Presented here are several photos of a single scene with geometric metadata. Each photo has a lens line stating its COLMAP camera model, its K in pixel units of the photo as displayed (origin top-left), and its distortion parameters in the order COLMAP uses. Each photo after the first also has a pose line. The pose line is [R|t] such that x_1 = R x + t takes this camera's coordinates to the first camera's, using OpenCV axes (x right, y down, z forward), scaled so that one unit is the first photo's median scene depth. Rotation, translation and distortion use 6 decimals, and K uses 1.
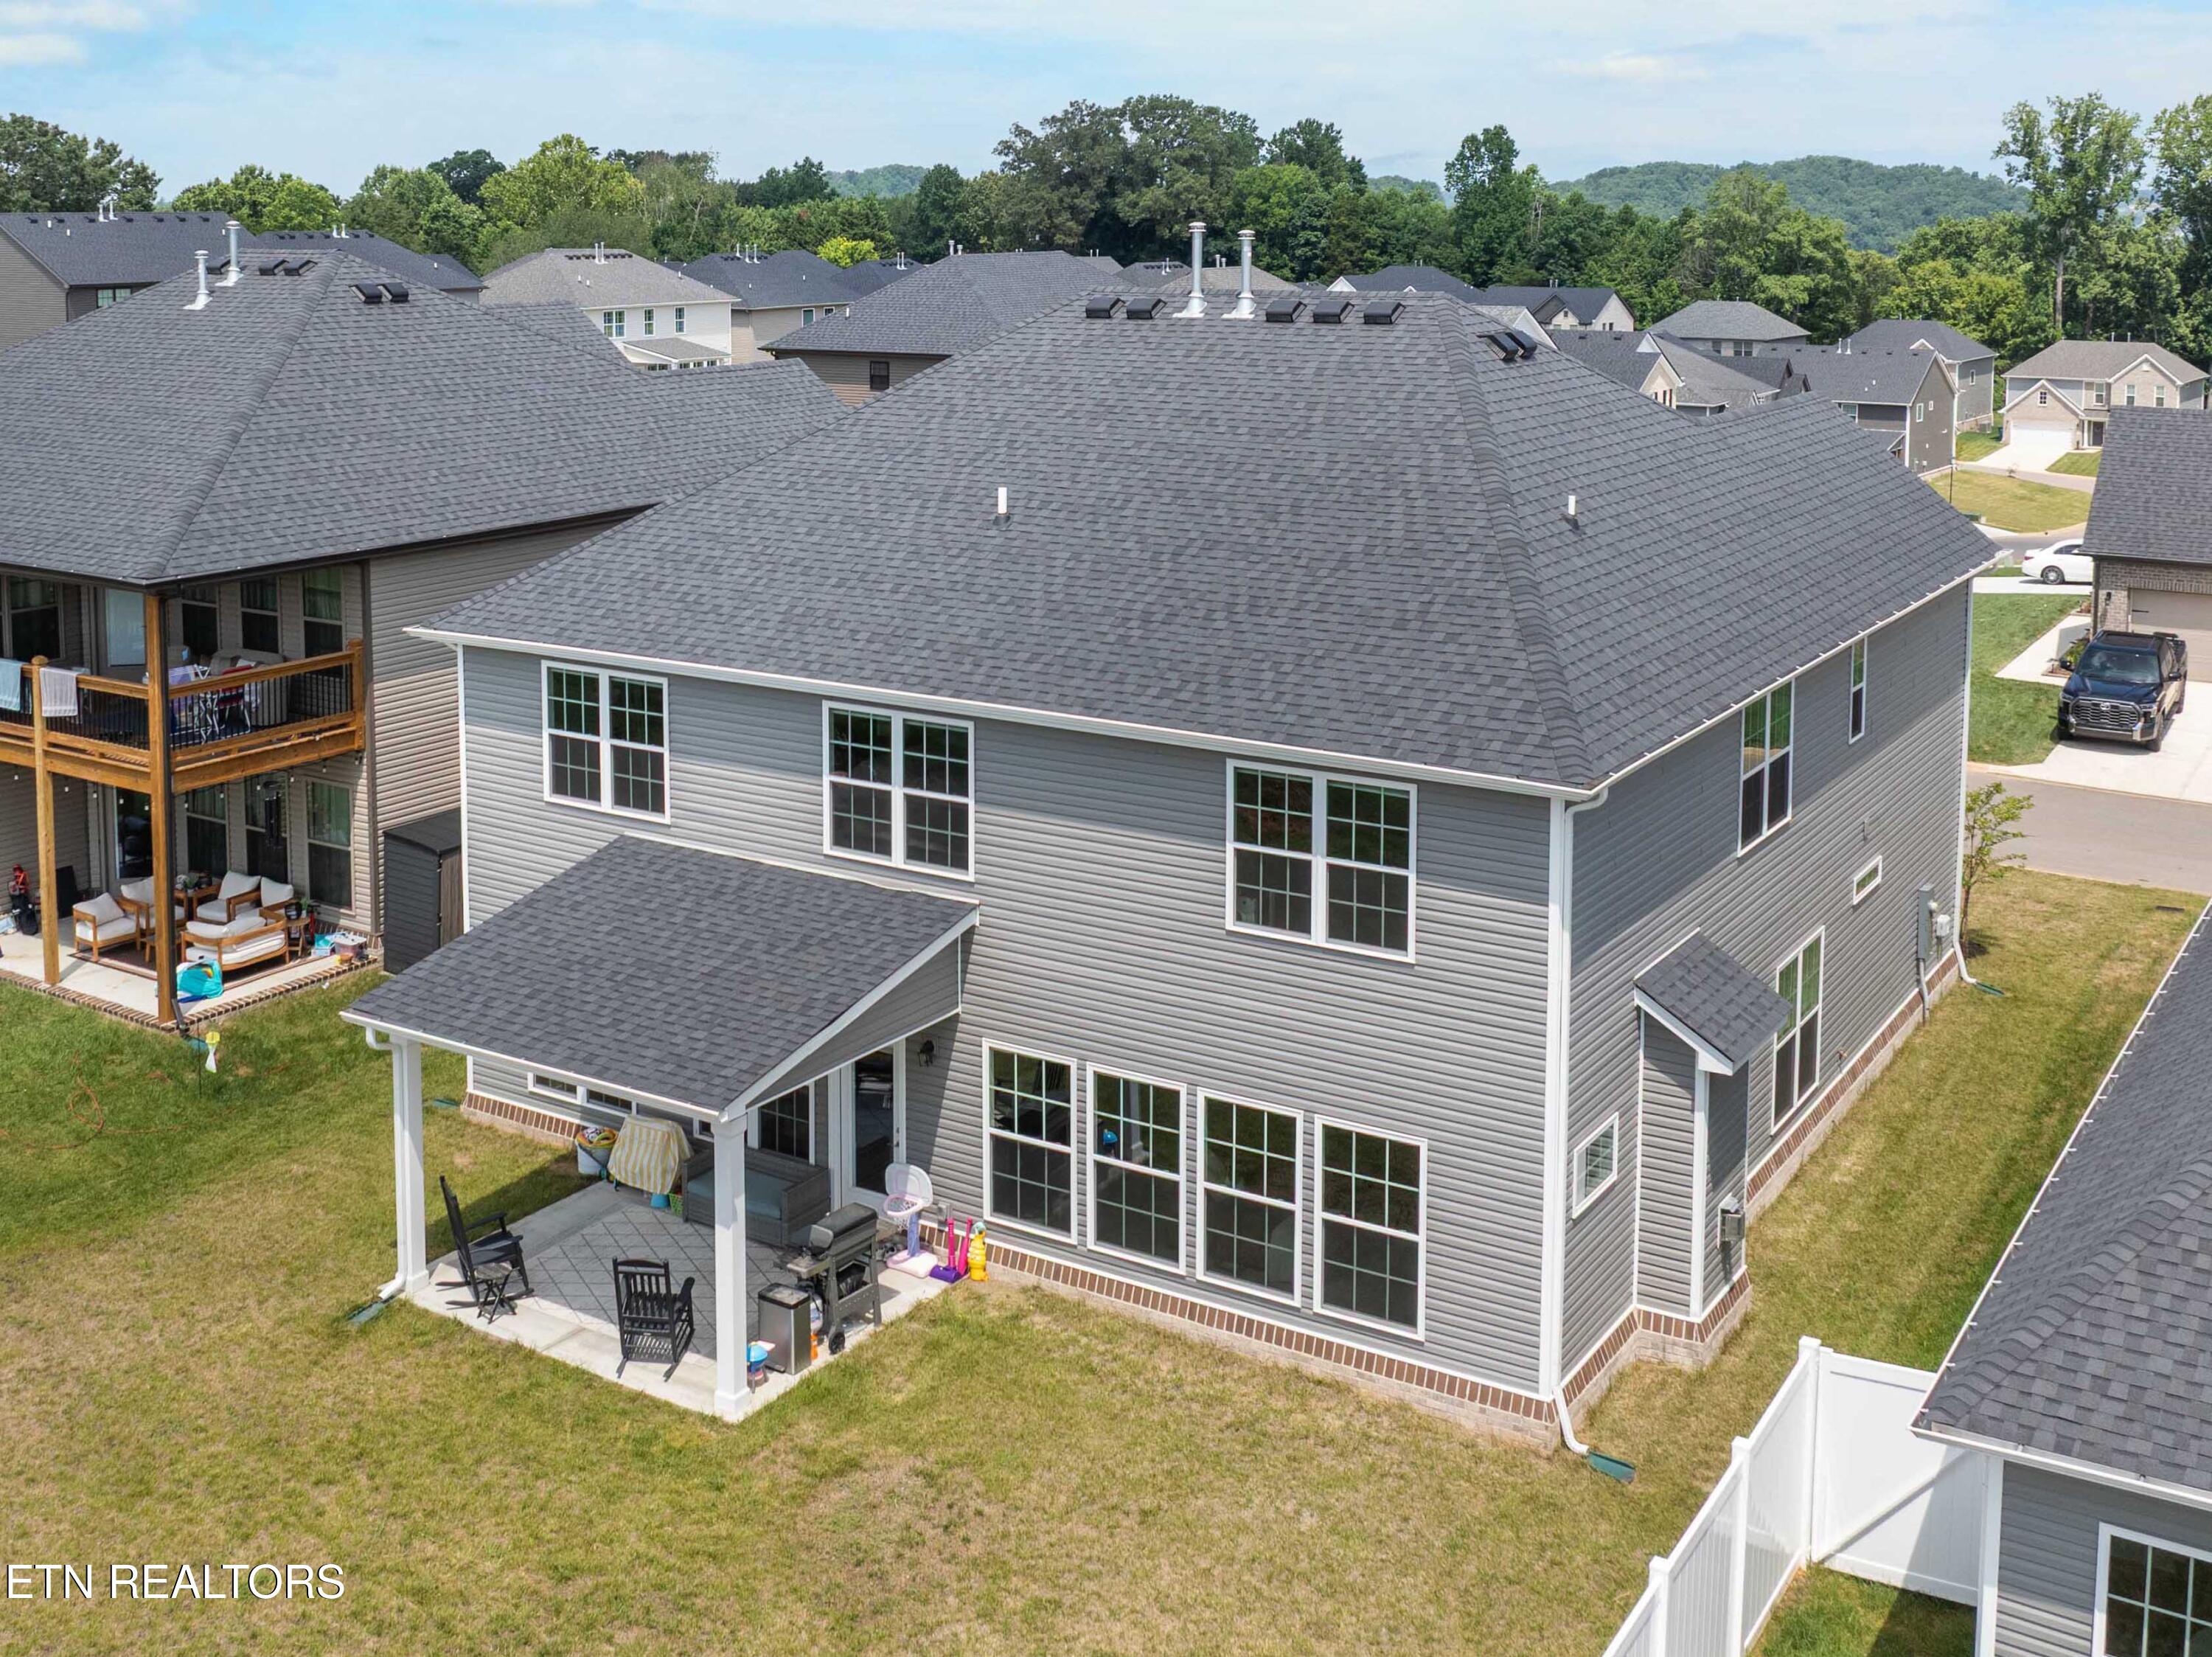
lens RADIAL K [[2395.7, 0, 847.3], [0, 2395.7, 433.5], [0, 0, 1]] dist [-0.026015, -0.024170]
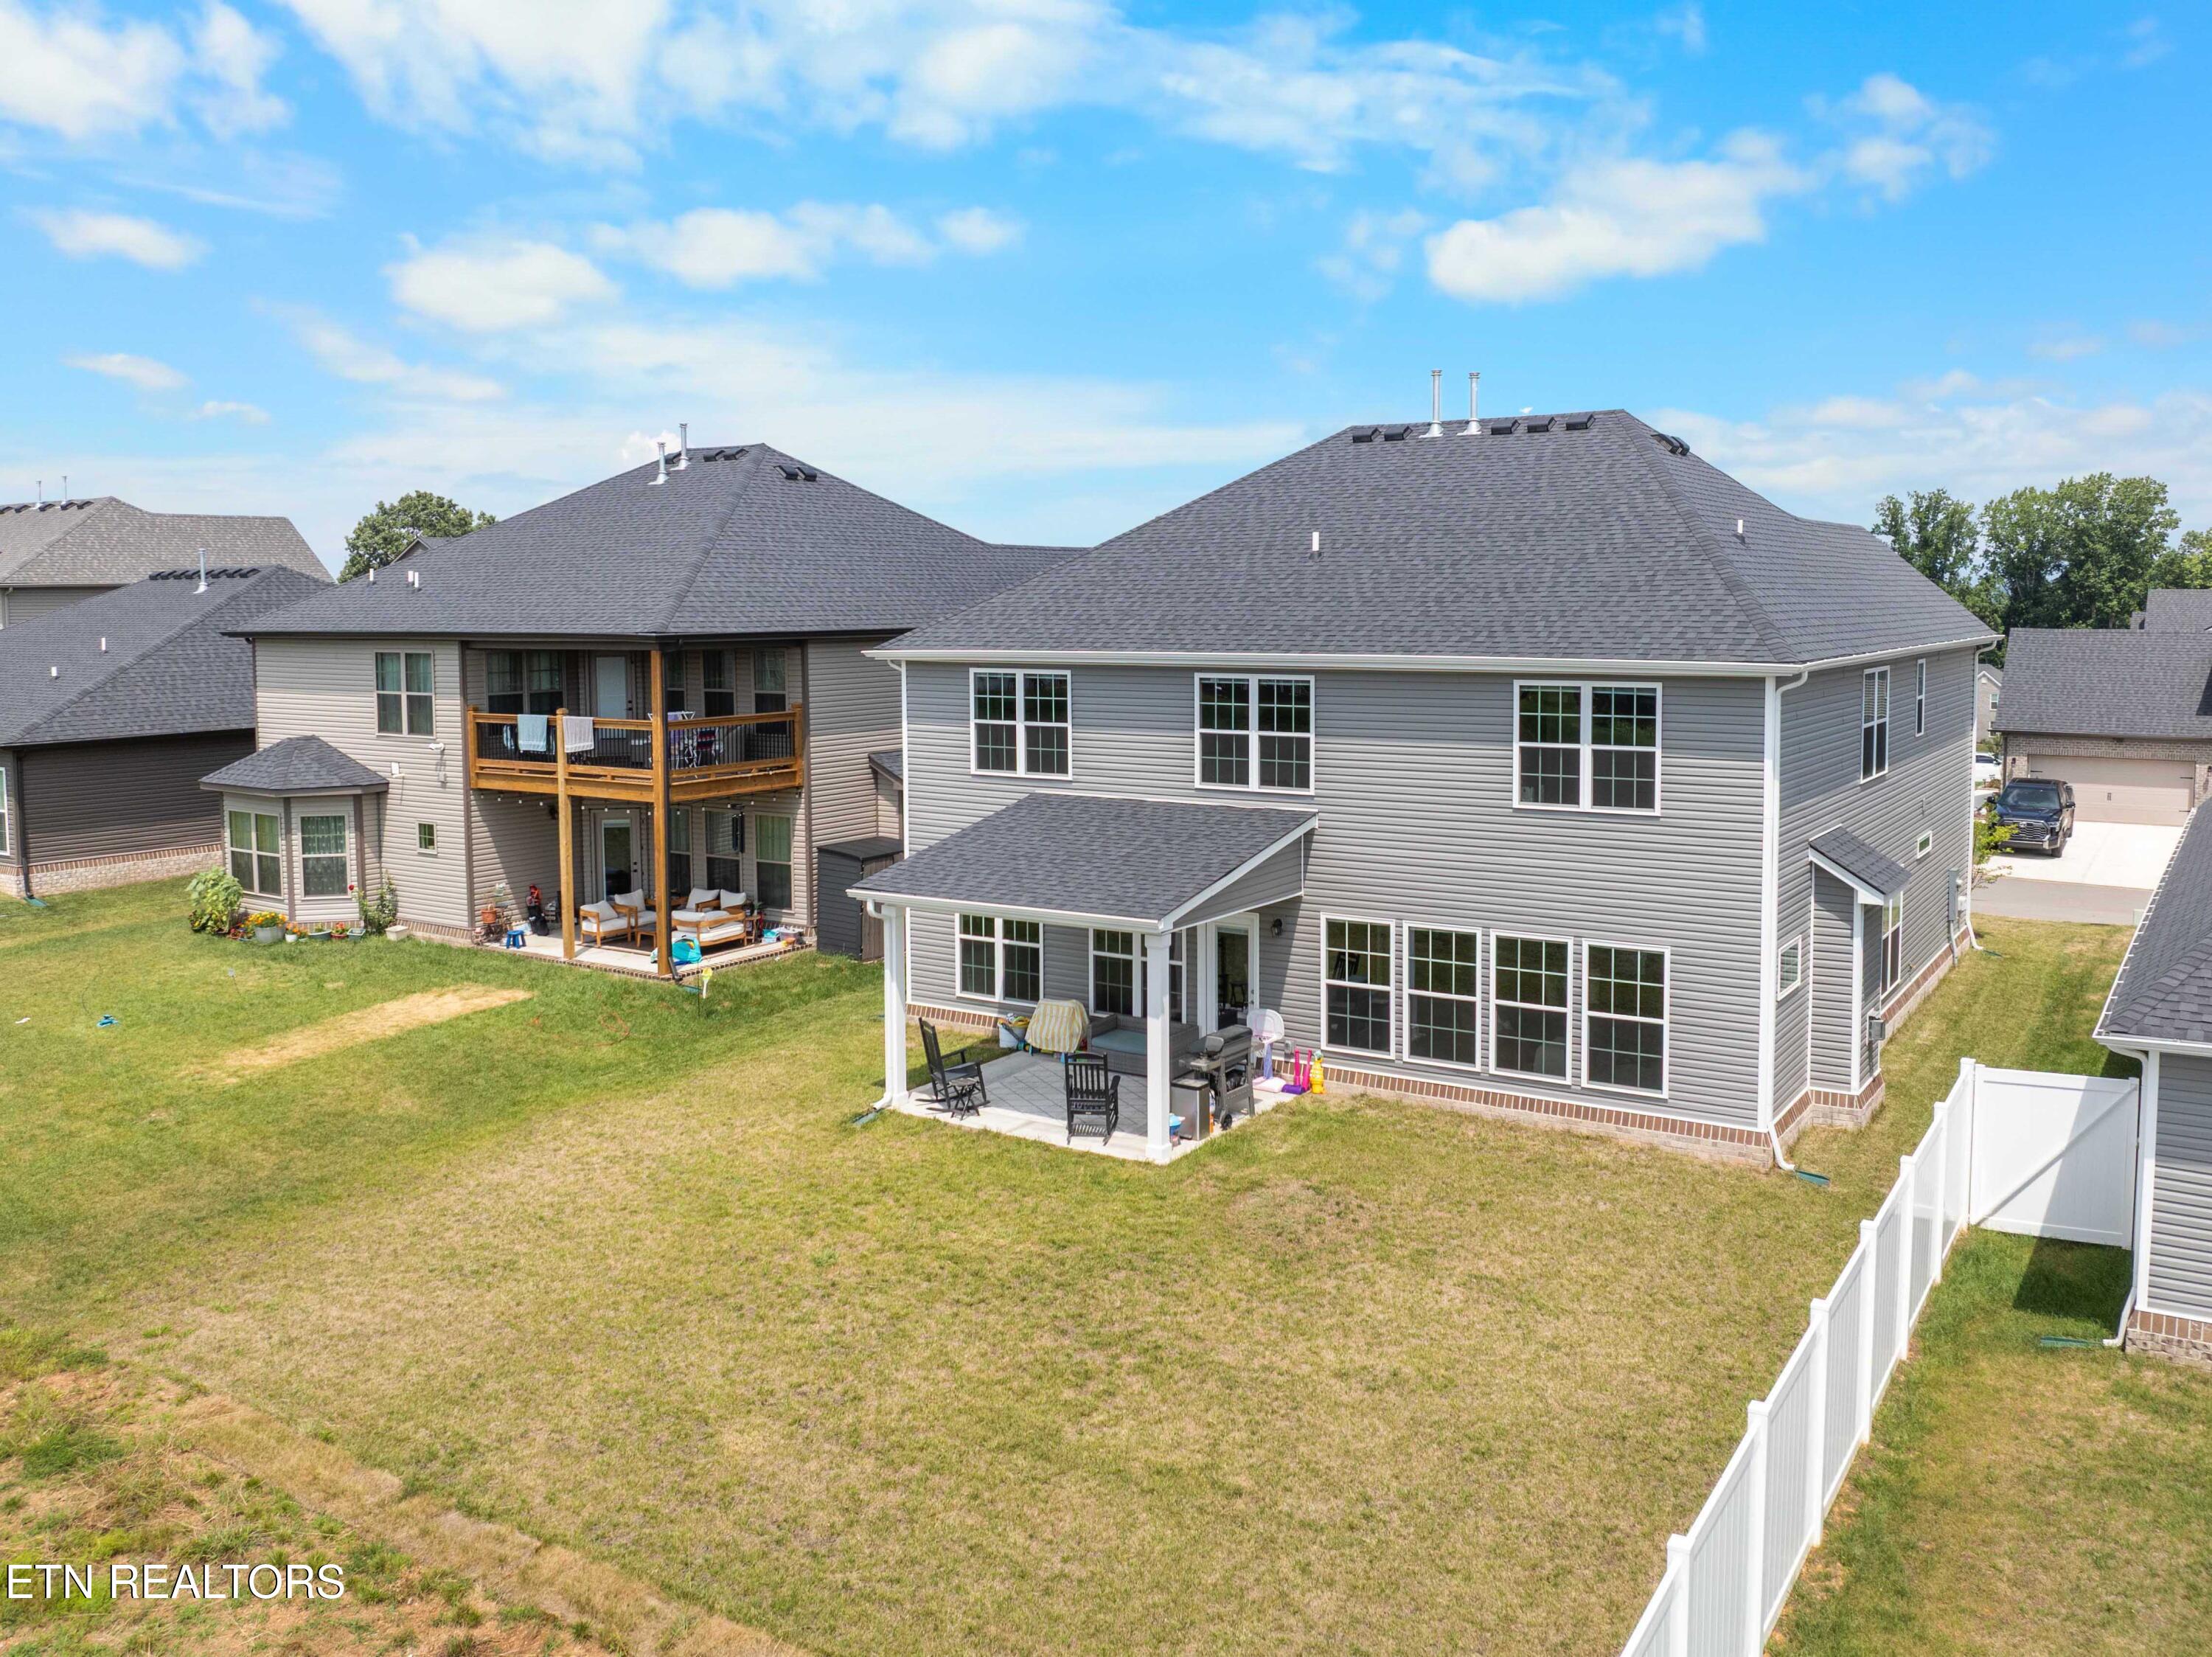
lens RADIAL K [[1769.4, 0, 1110.3], [0, 1769.4, 736.3], [0, 0, 1]] dist [-0.010004, -0.057925]
pose [[0.998805, -0.002487, 0.048813, -0.111006], [0.003179, 0.999895, -0.014111, 0.167526], [-0.048773, 0.014249, 0.998708, 0.005736]]
